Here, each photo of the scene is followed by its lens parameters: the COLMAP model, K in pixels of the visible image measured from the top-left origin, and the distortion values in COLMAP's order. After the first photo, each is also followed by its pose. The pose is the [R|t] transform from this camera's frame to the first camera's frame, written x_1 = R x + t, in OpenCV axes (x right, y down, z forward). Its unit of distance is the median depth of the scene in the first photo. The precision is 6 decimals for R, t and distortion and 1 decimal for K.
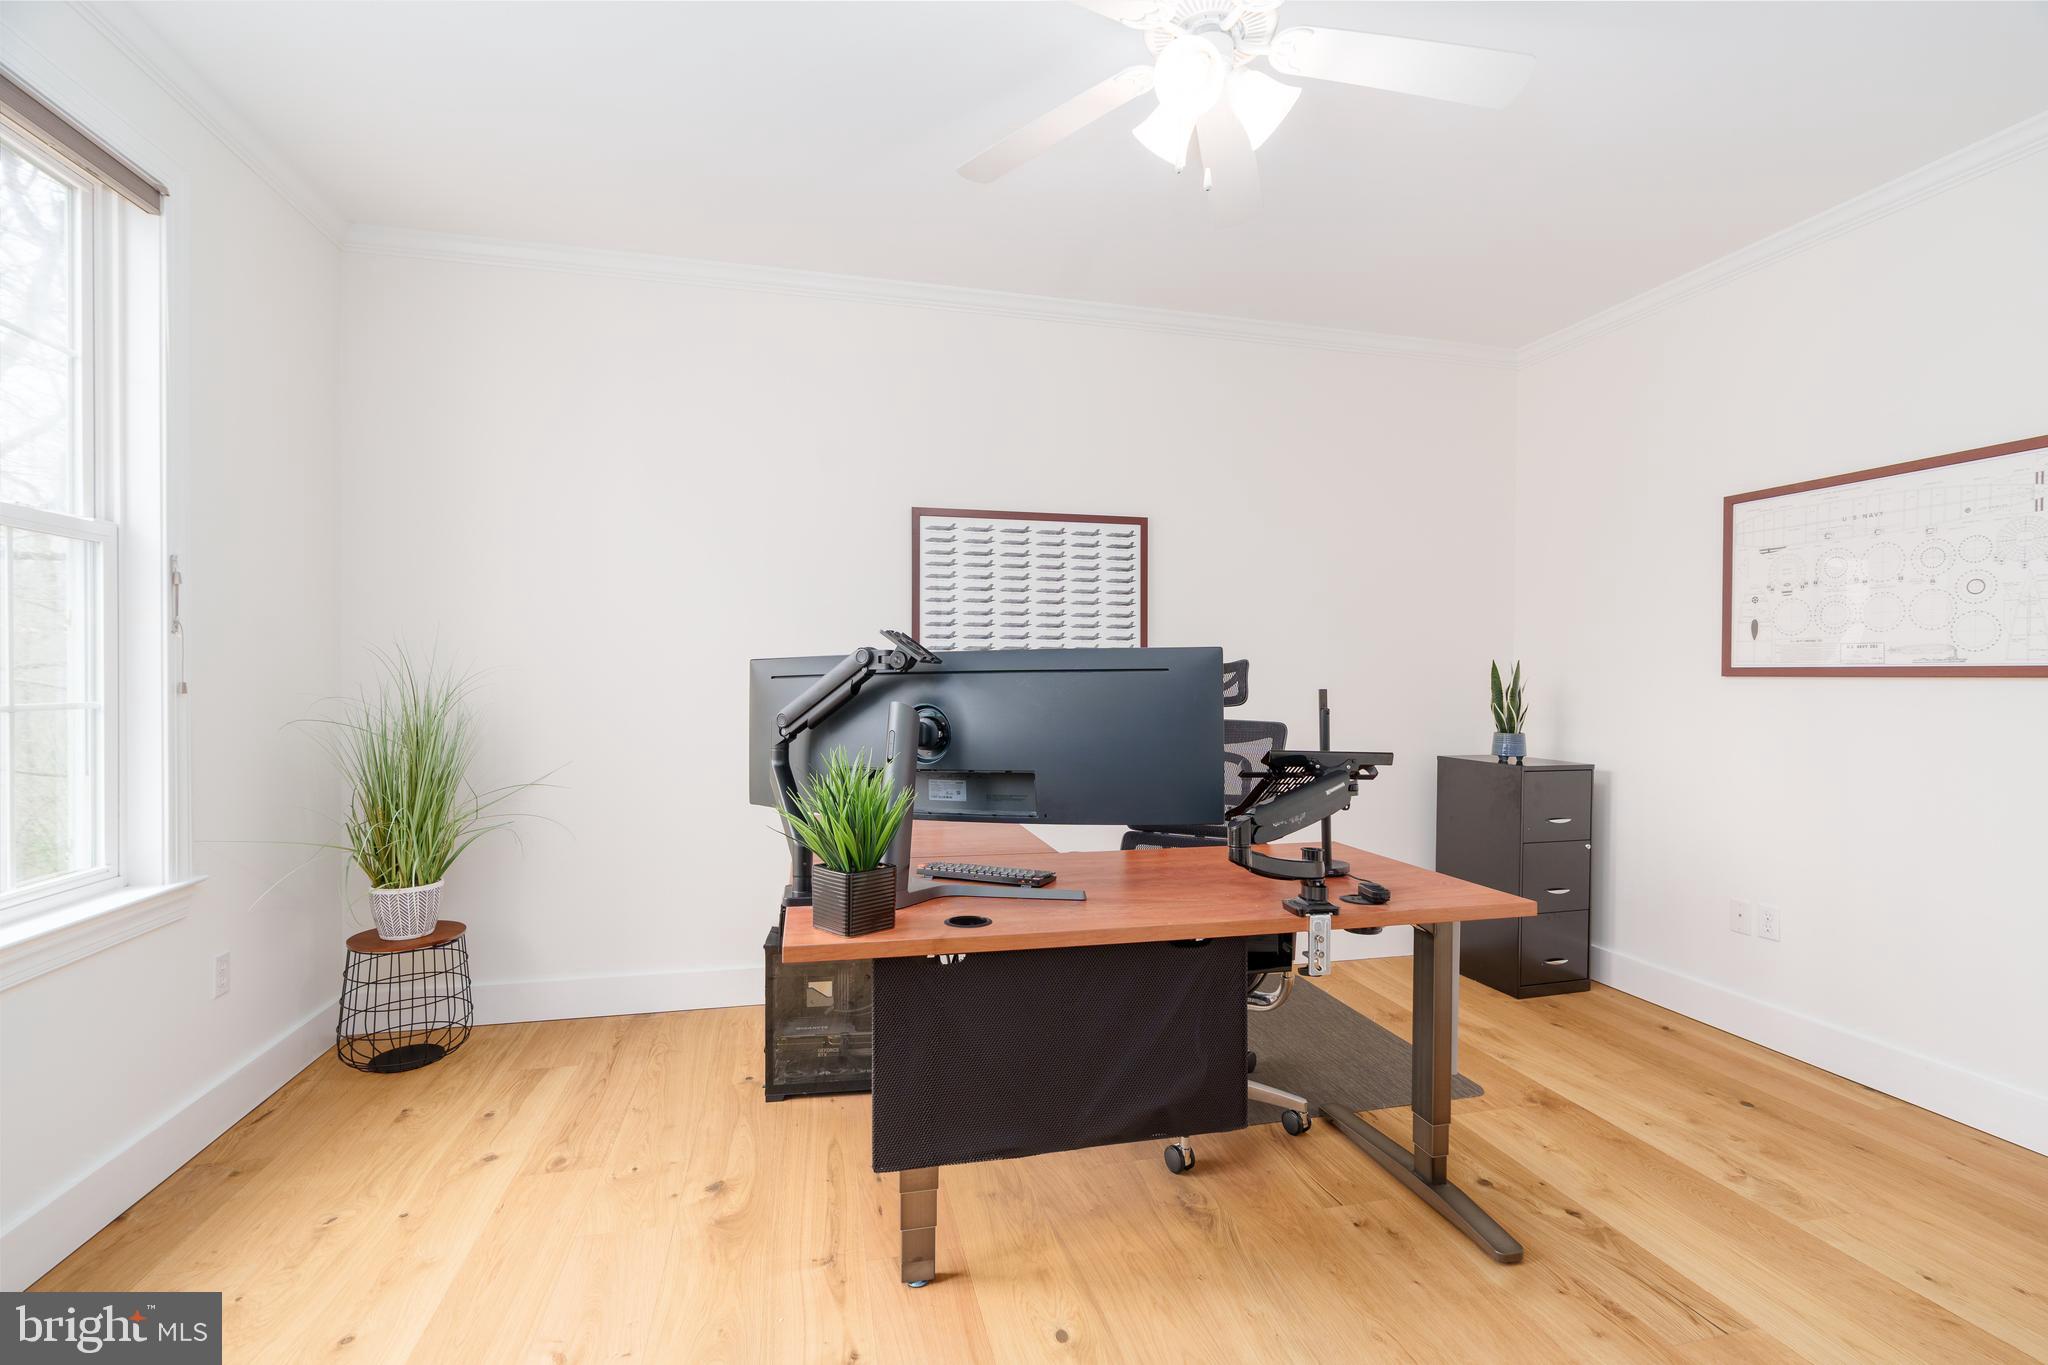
lens RADIAL K [[930.0, 0, 1027.1], [0, 930.0, 684.2], [0, 0, 1]] dist [-0.004634, 0.001831]
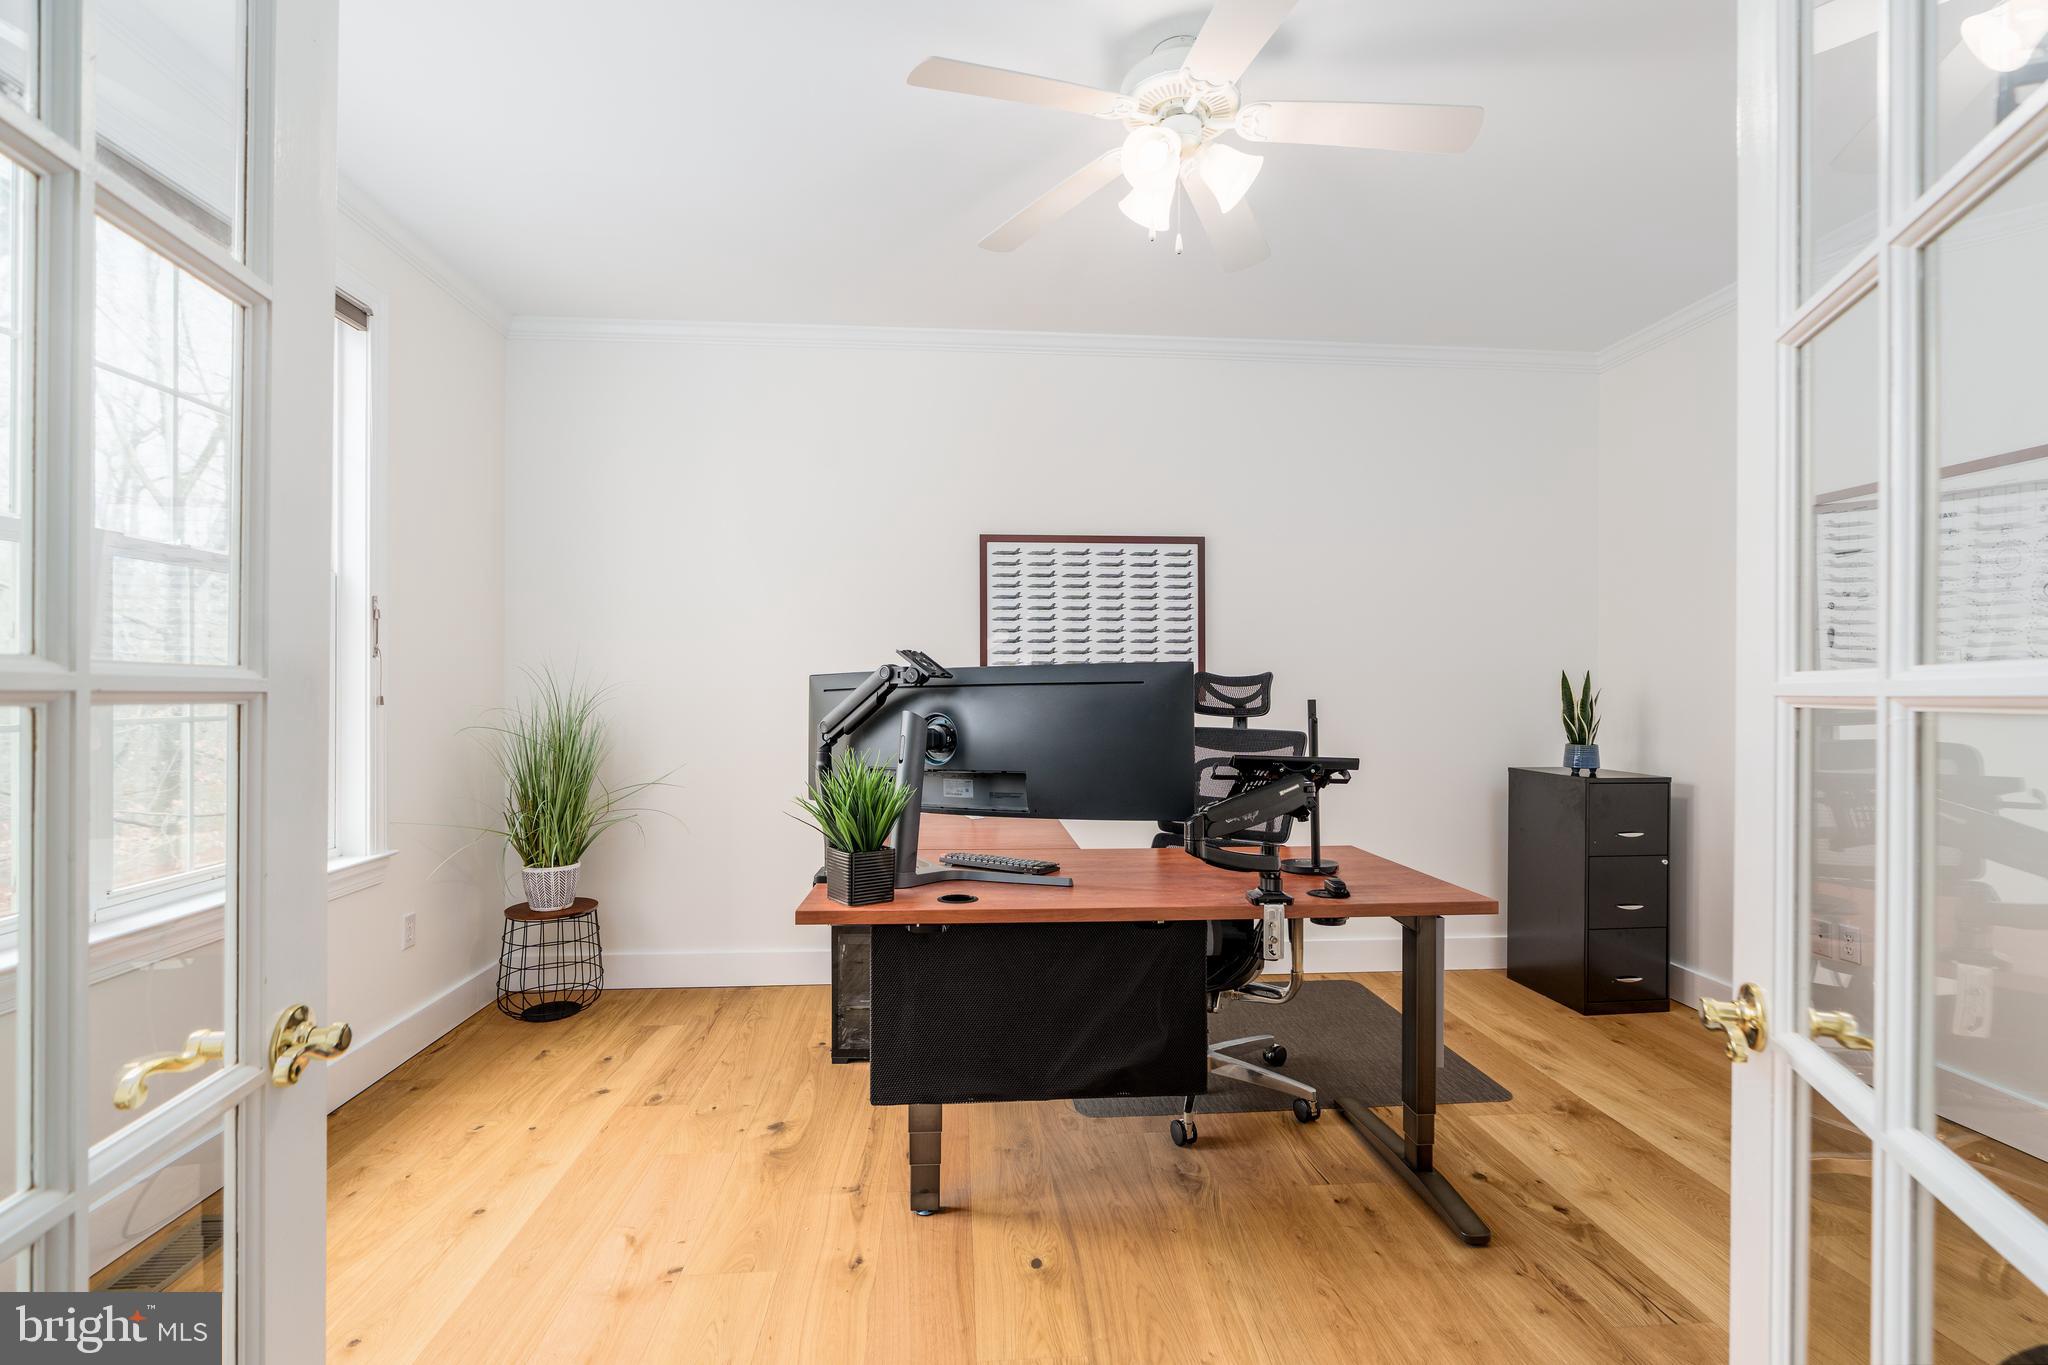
lens RADIAL K [[930.0, 0, 1018.6], [0, 930.0, 685.9], [0, 0, 1]] dist [-0.004634, 0.001831]
pose [[0.986792, -0.004608, -0.161926, 0.154437], [0.002618, 0.999918, -0.012503, 0.001997], [0.161970, 0.011914, 0.986724, -0.109330]]
